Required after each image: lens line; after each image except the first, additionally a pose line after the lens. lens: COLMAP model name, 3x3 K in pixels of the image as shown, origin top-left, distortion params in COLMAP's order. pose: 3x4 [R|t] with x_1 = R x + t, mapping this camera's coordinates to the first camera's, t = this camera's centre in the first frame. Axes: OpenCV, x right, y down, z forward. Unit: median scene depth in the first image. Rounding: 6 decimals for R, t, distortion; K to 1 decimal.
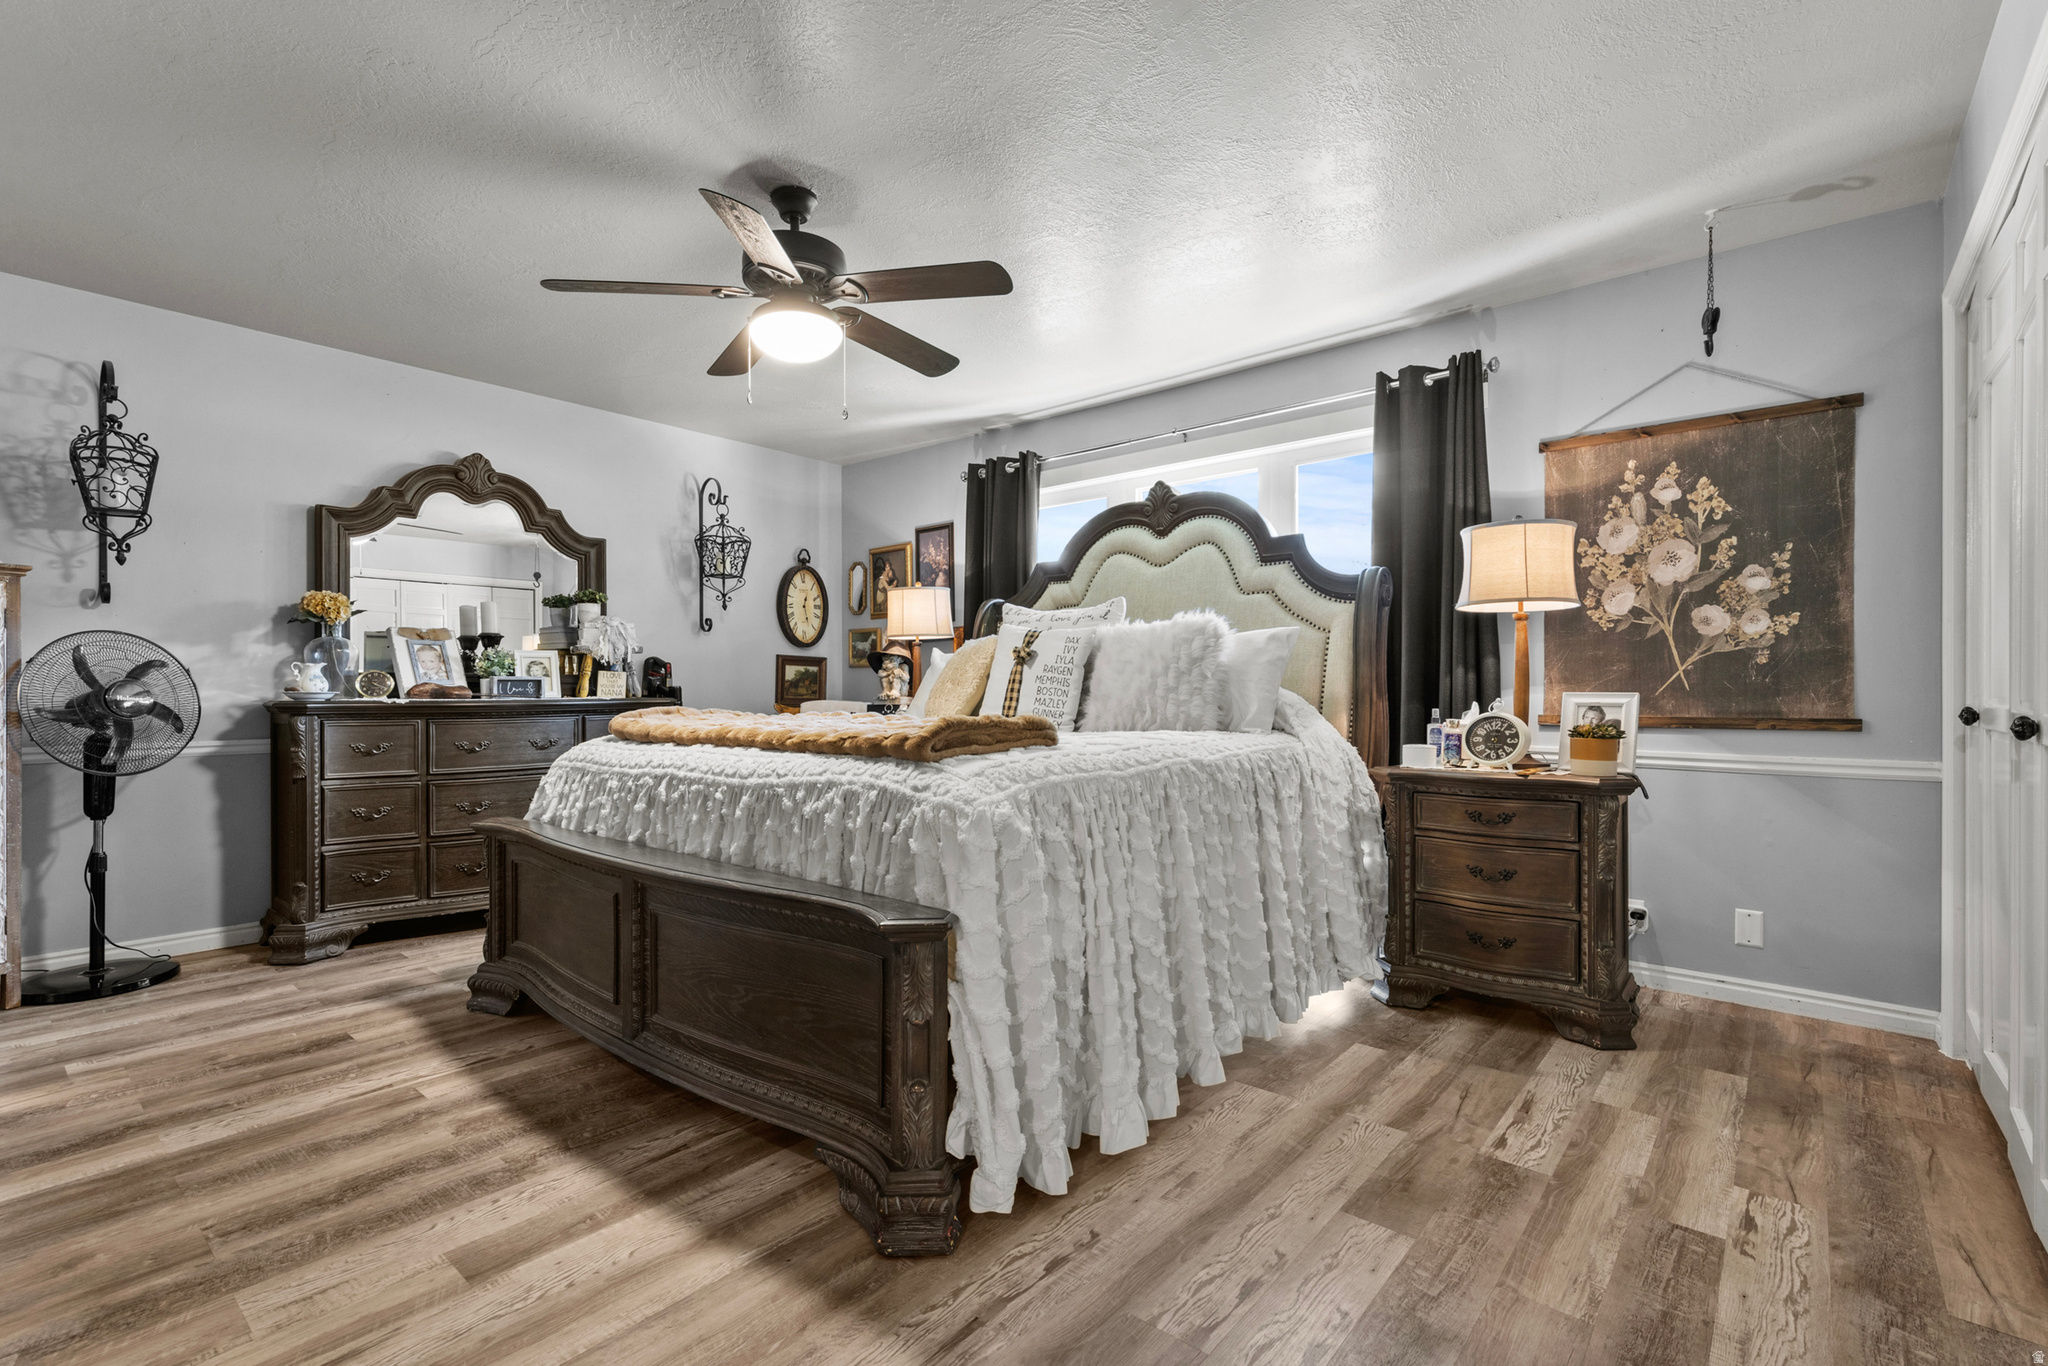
lens RADIAL K [[909.4, 0, 1008.0], [0, 909.4, 689.5], [0, 0, 1]] dist [0.005189, -0.000126]
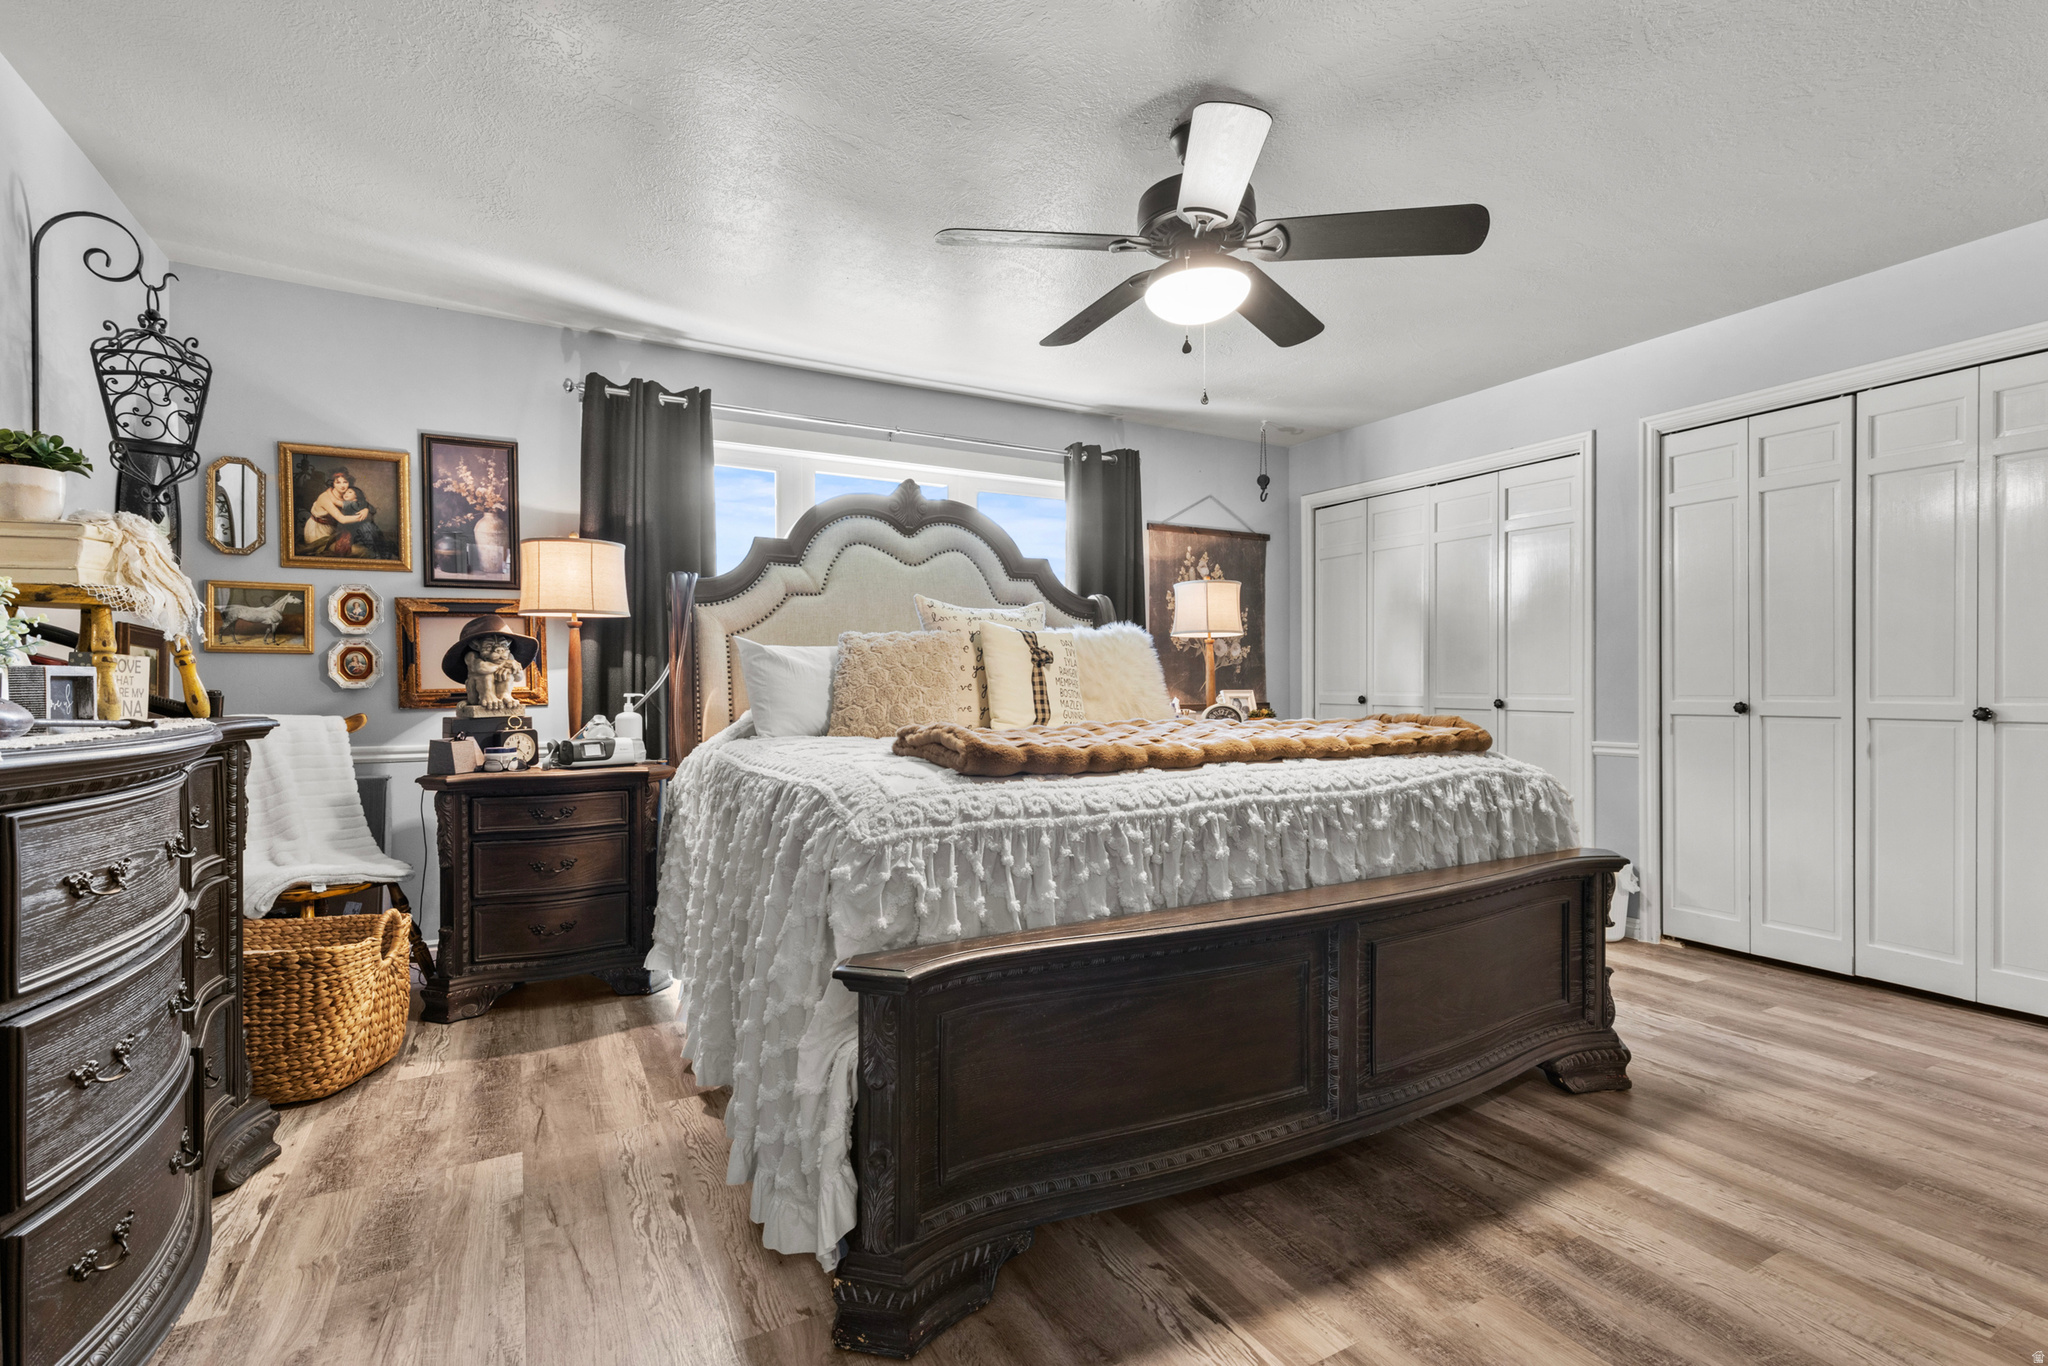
lens RADIAL K [[909.4, 0, 1009.3], [0, 909.4, 685.1], [0, 0, 1]] dist [0.005189, -0.000126]
pose [[0.372412, -0.003302, 0.928062, -0.983595], [0.001726, 0.999994, 0.002865, -0.011215], [-0.928066, 0.000535, 0.372416, 0.735706]]
